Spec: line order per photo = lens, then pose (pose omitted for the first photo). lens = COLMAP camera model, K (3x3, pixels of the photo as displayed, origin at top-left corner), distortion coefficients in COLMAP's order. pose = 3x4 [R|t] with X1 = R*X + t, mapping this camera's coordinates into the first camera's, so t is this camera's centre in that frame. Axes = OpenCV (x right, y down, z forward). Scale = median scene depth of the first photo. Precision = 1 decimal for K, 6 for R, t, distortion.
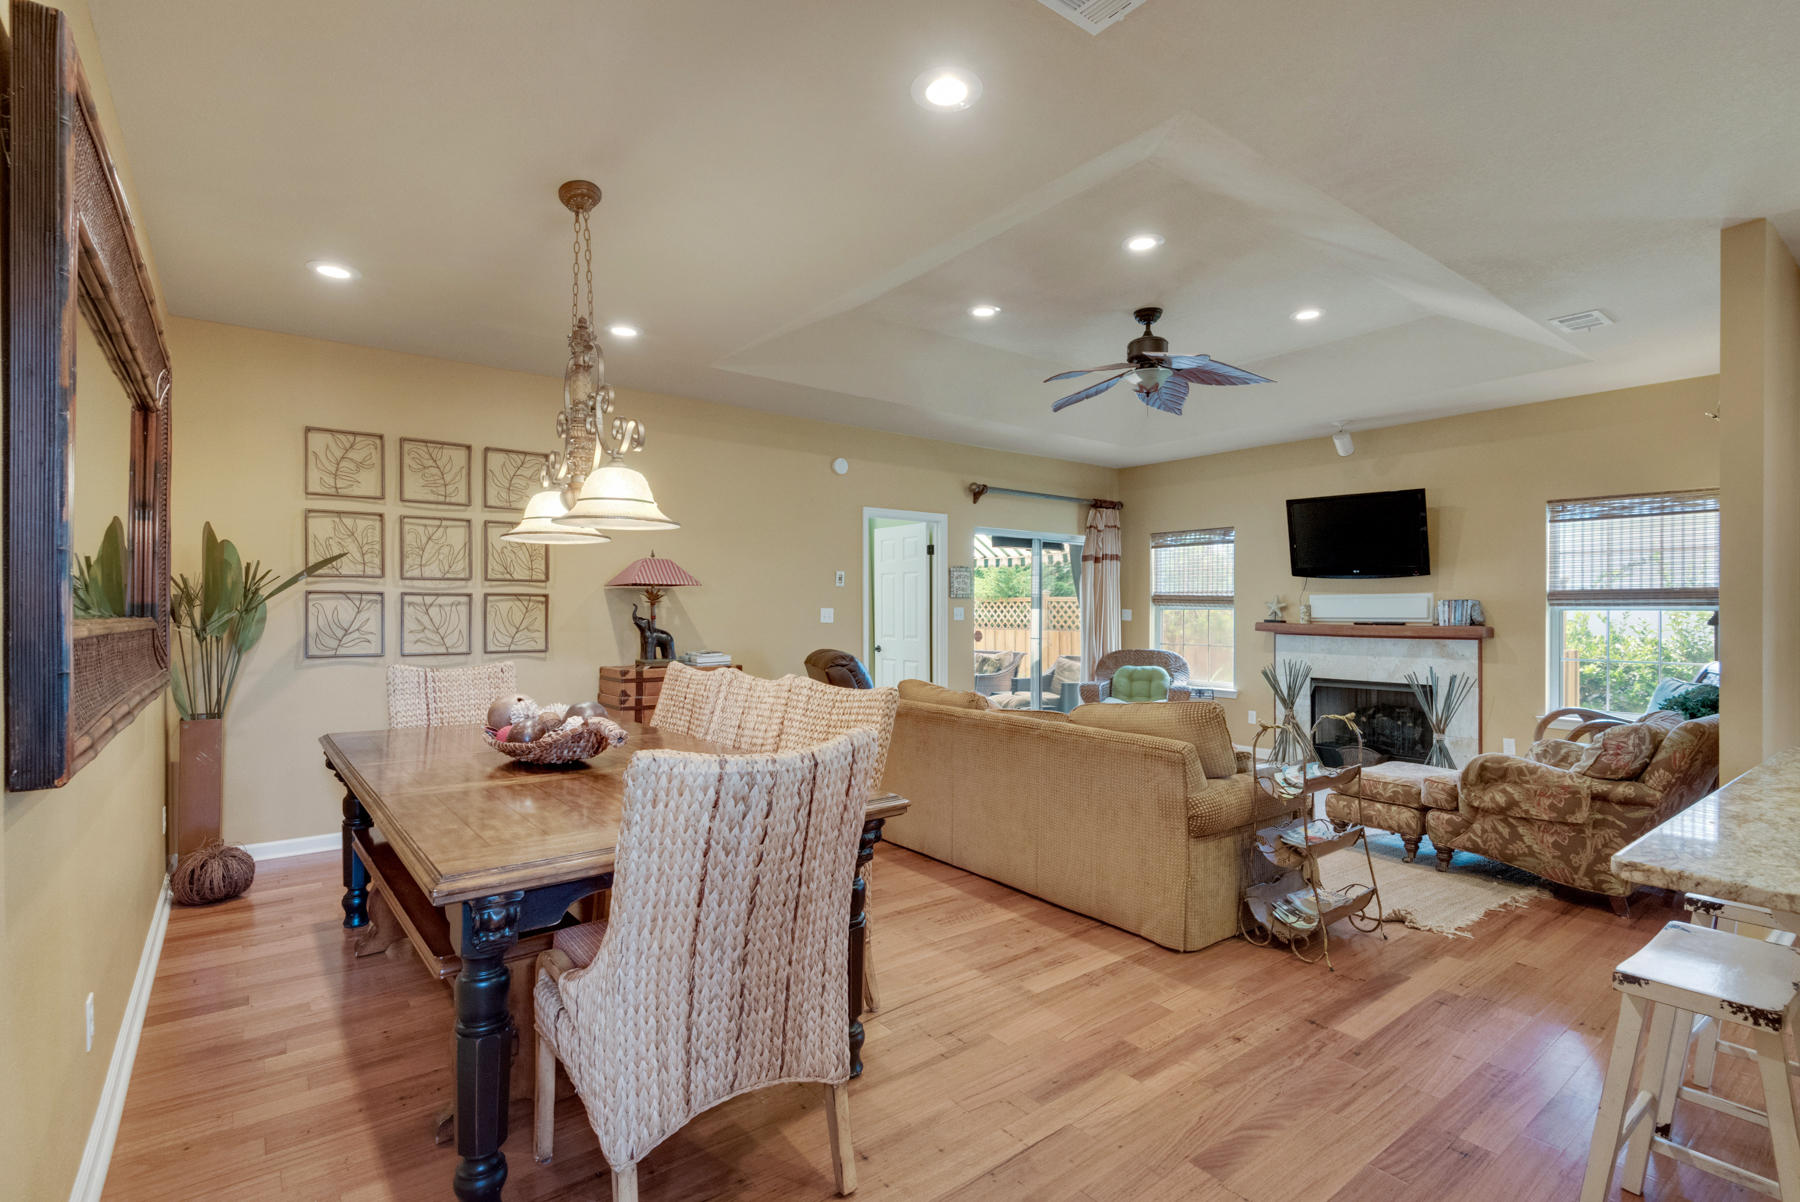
lens RADIAL K [[851.0, 0, 897.7], [0, 851.0, 612.5], [0, 0, 1]] dist [0.015707, -0.012724]
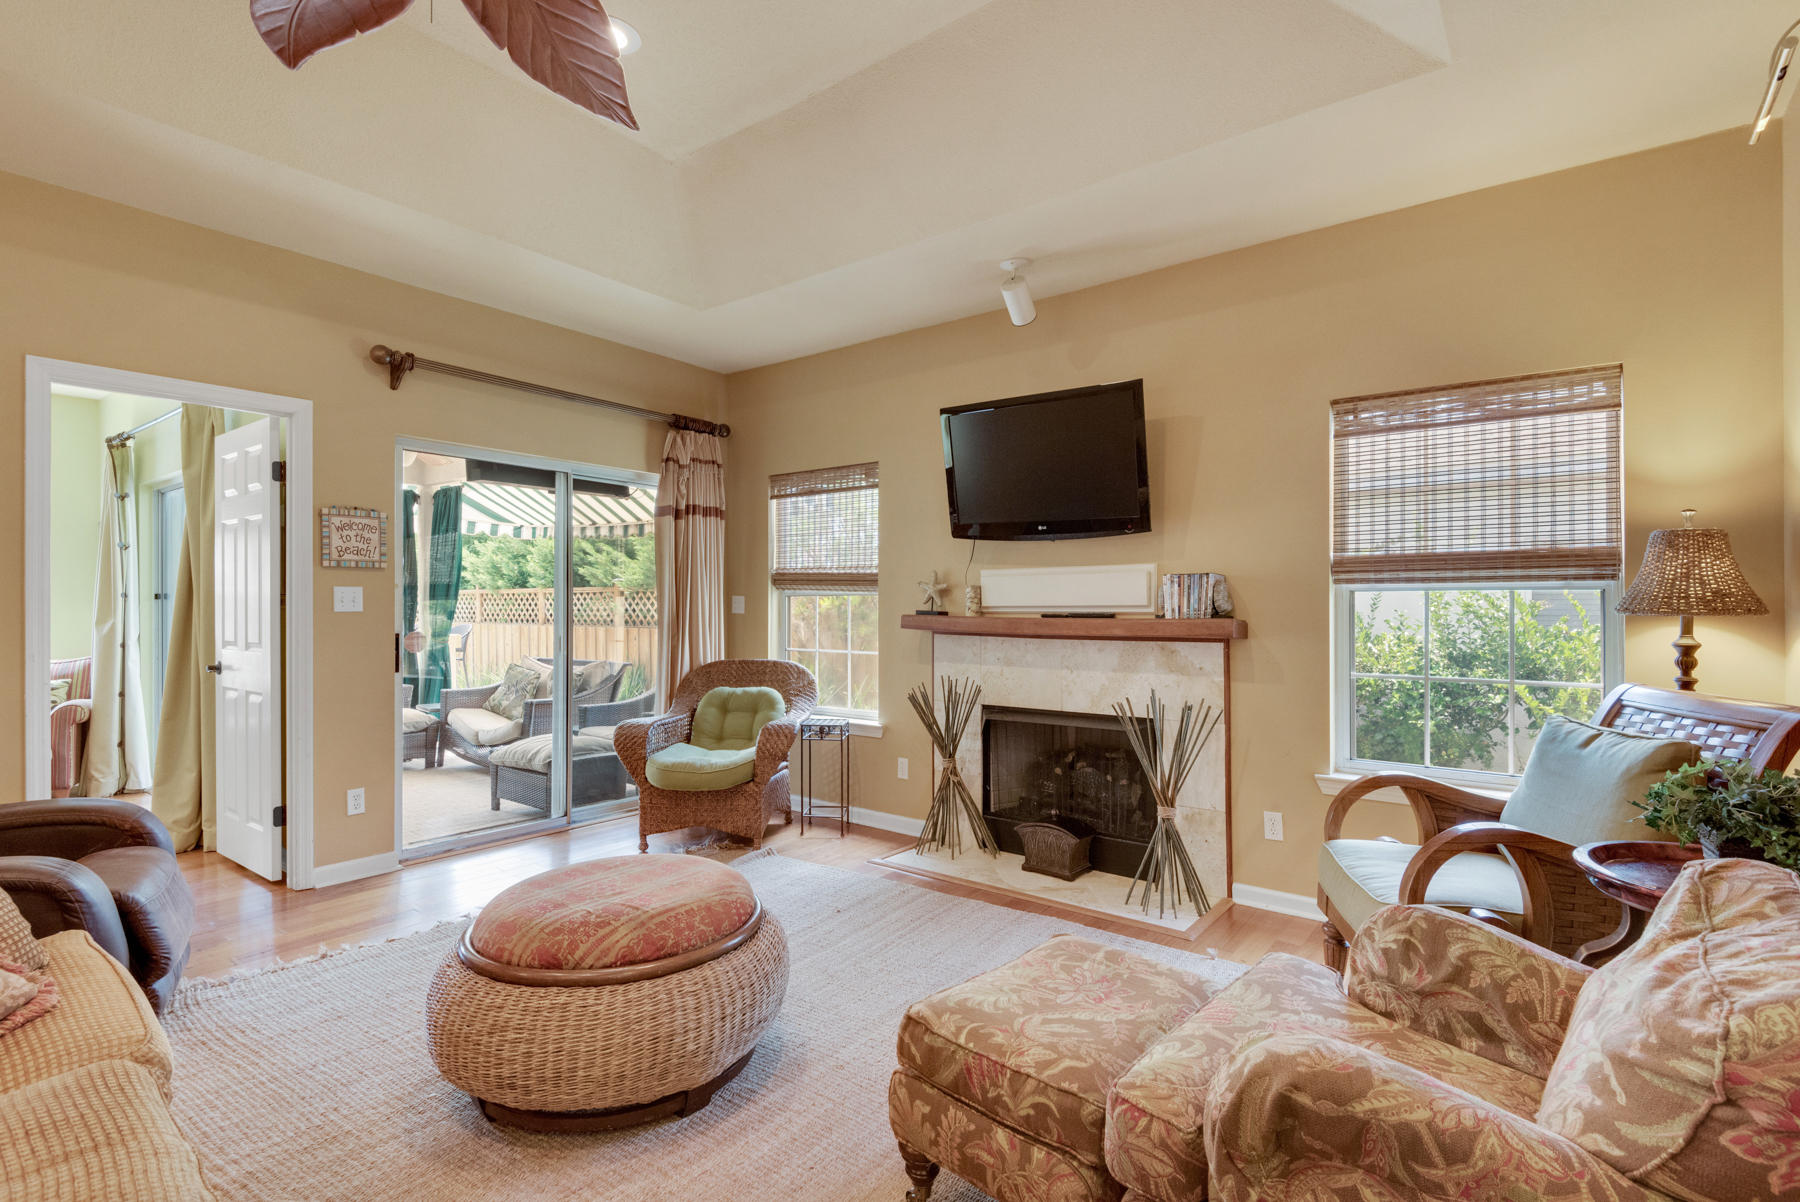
lens RADIAL K [[851.0, 0, 911.3], [0, 851.0, 610.3], [0, 0, 1]] dist [0.015707, -0.012724]
pose [[0.964500, 0.000134, 0.264081, 0.357462], [-0.000020, 1.000000, -0.000436, 0.011827], [-0.264081, 0.000415, 0.964500, 0.554382]]
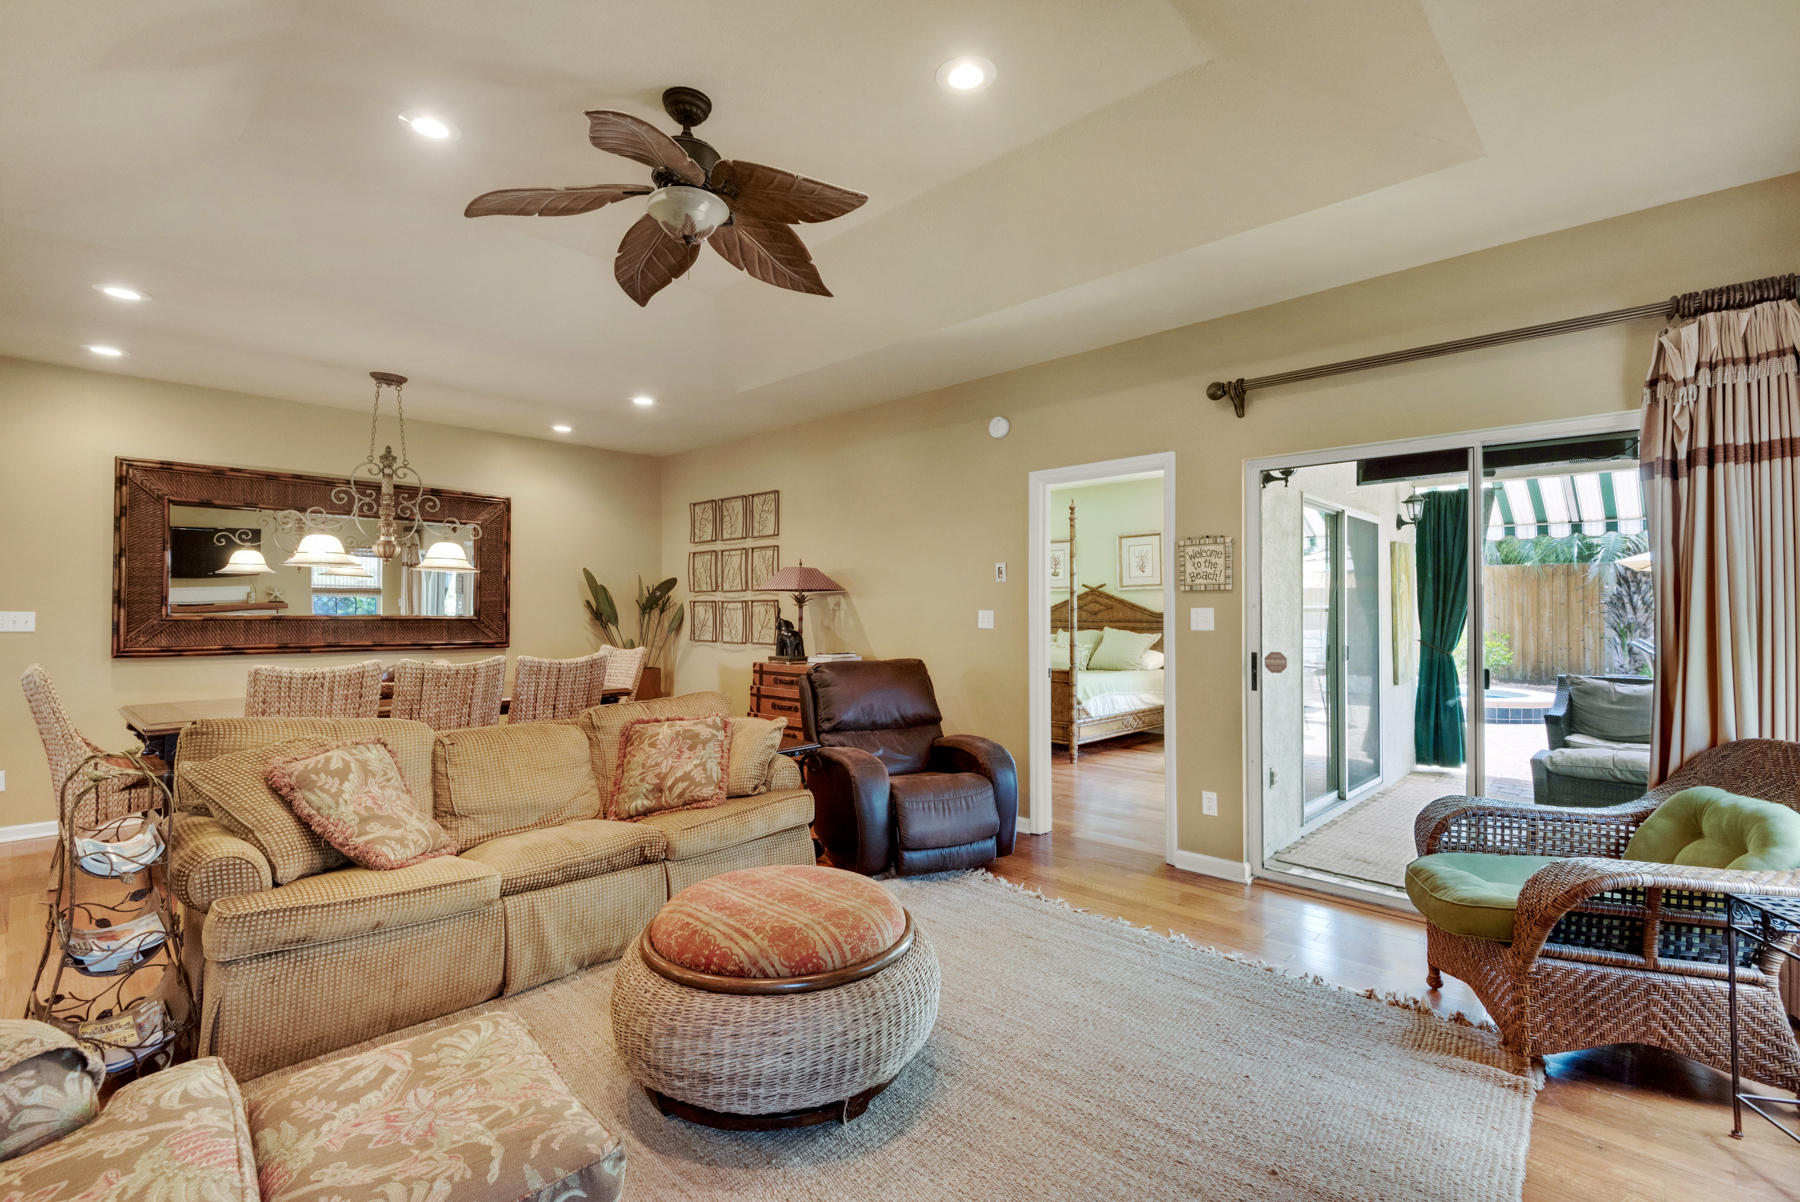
lens RADIAL K [[825.9, 0, 903.0], [0, 825.9, 597.3], [0, 0, 1]] dist [0.031990, -0.015403]
pose [[0.150491, -0.019785, -0.988413, 0.804992], [-0.003875, 0.999780, -0.020602, -0.001036], [0.988604, 0.006931, 0.150381, 0.969878]]
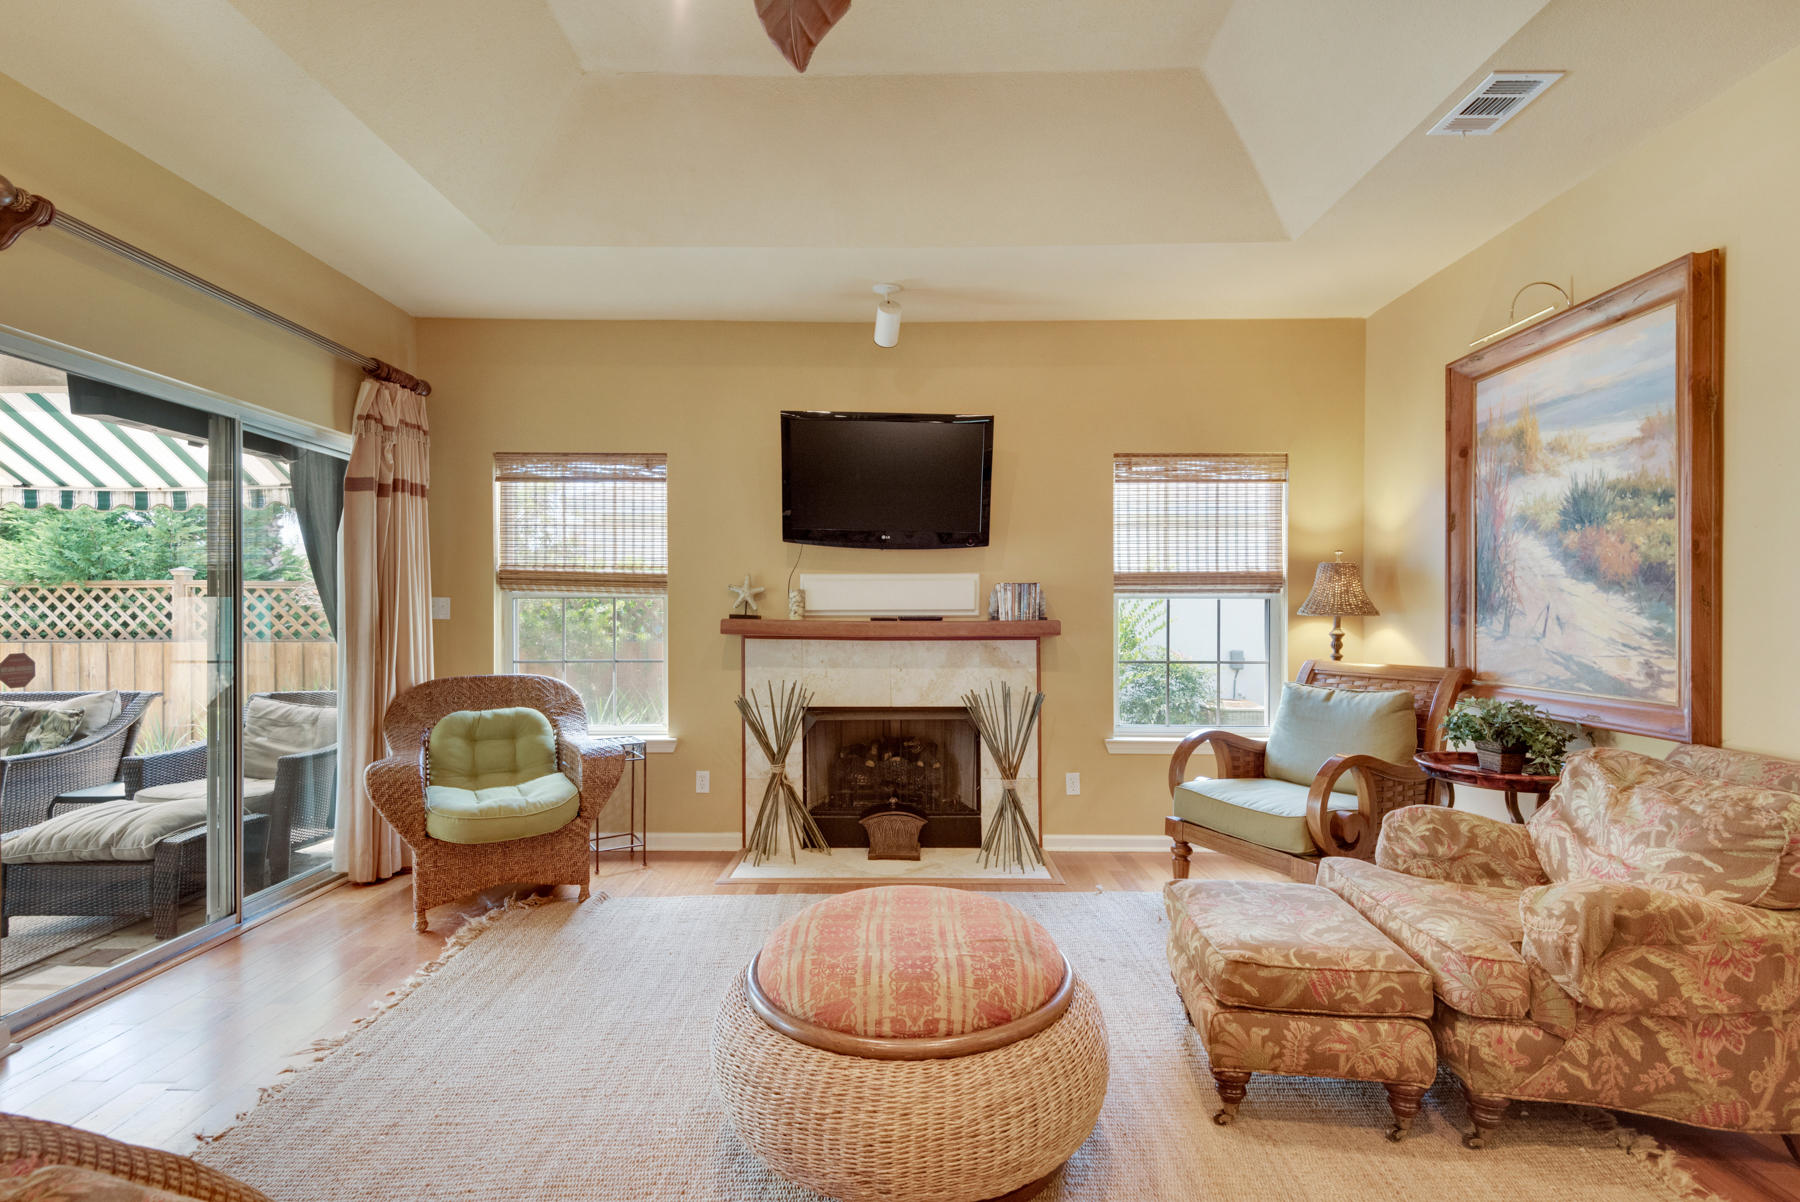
lens RADIAL K [[825.9, 0, 905.0], [0, 825.9, 612.1], [0, 0, 1]] dist [0.031990, -0.015403]
pose [[0.608491, -0.003547, 0.793553, 0.066579], [0.003132, 0.999993, 0.002068, 0.008087], [-0.793554, 0.001227, 0.608498, 0.750277]]
